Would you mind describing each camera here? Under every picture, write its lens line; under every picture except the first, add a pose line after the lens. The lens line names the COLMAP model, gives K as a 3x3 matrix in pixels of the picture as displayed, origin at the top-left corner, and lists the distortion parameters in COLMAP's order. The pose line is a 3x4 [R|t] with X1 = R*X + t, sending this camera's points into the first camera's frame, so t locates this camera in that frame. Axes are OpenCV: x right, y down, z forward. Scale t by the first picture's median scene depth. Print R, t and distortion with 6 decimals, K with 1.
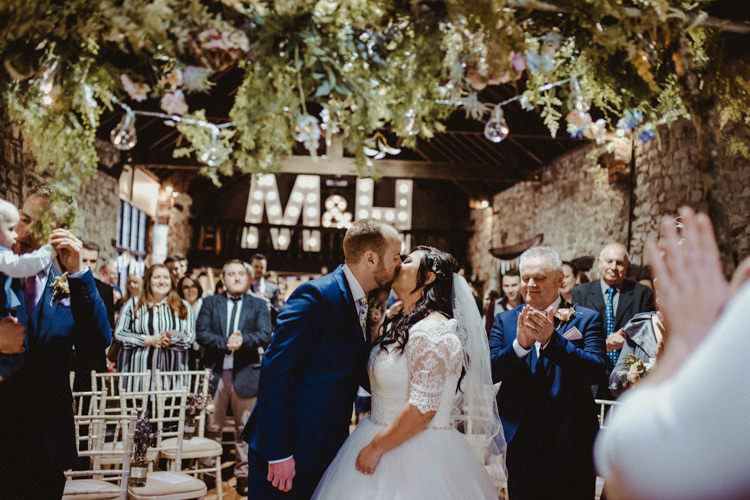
lens RADIAL K [[728.8, 0, 375.0], [0, 728.8, 250.0], [0, 0, 1]] dist [-0.066669, 0.121116]
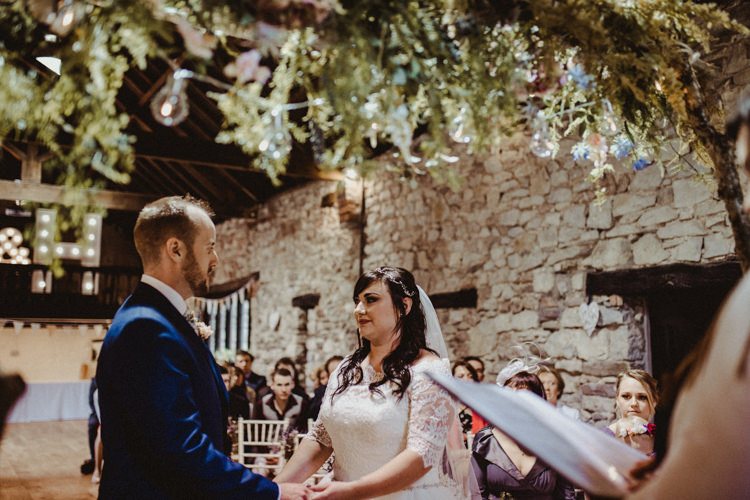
lens RADIAL K [[728.8, 0, 375.0], [0, 728.8, 250.0], [0, 0, 1]] dist [-0.066669, 0.121116]
pose [[0.892351, 0.019306, 0.450929, -0.091773], [0.006157, 0.998471, -0.054933, 0.004344], [-0.451300, 0.051796, 0.890868, 0.055394]]
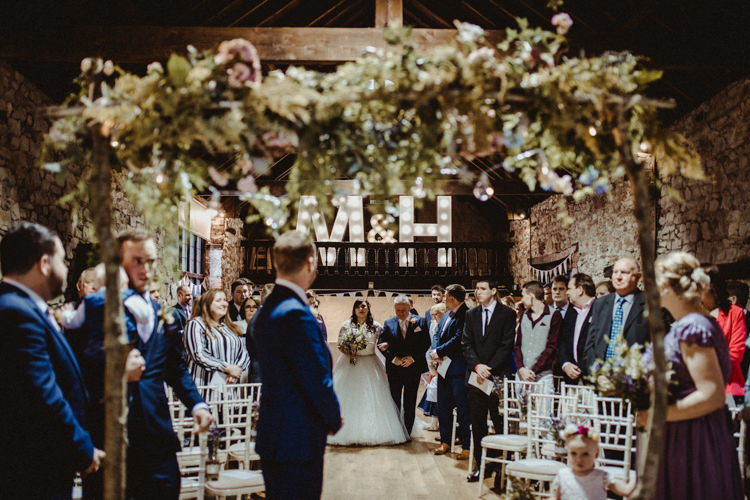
lens RADIAL K [[728.8, 0, 375.0], [0, 728.8, 250.0], [0, 0, 1]] dist [-0.066669, 0.121116]
pose [[0.997136, -0.038987, -0.064801, 0.010236], [0.038004, 0.999144, -0.016337, -0.008529], [0.065382, 0.013828, 0.997764, -0.070987]]
